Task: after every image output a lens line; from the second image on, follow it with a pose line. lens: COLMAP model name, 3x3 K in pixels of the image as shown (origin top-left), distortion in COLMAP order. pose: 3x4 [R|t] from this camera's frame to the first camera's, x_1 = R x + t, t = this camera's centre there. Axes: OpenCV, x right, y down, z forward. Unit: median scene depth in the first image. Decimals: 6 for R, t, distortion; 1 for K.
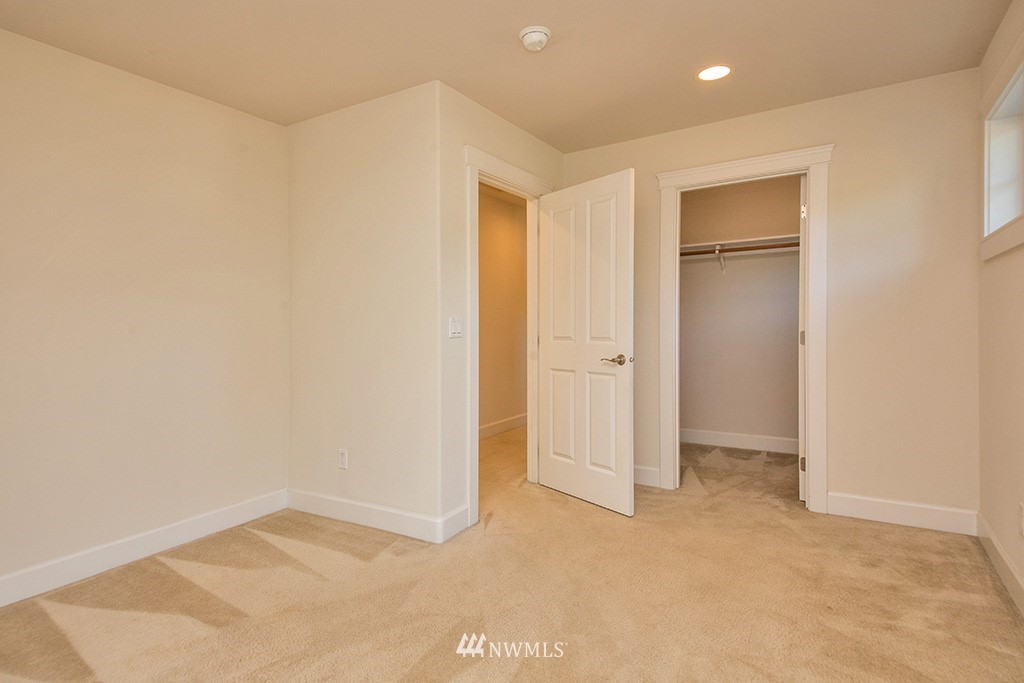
lens RADIAL K [[553.1, 0, 512.0], [0, 553.1, 341.5], [0, 0, 1]] dist [0.018656, -0.002018]
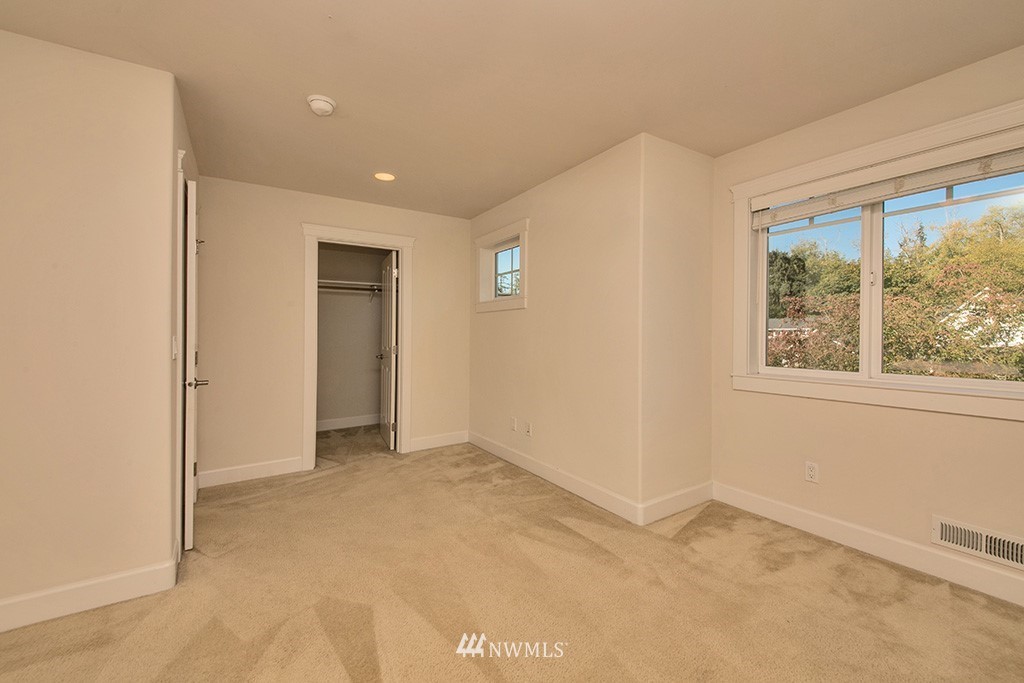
lens RADIAL K [[439.4, 0, 512.0], [0, 439.4, 341.5], [0, 0, 1]] dist [0.000427, -0.013342]
pose [[0.376450, -0.011333, 0.926368, -0.553480], [0.027388, 0.999624, 0.001099, -0.018312], [-0.926032, 0.024958, 0.376619, 0.212125]]
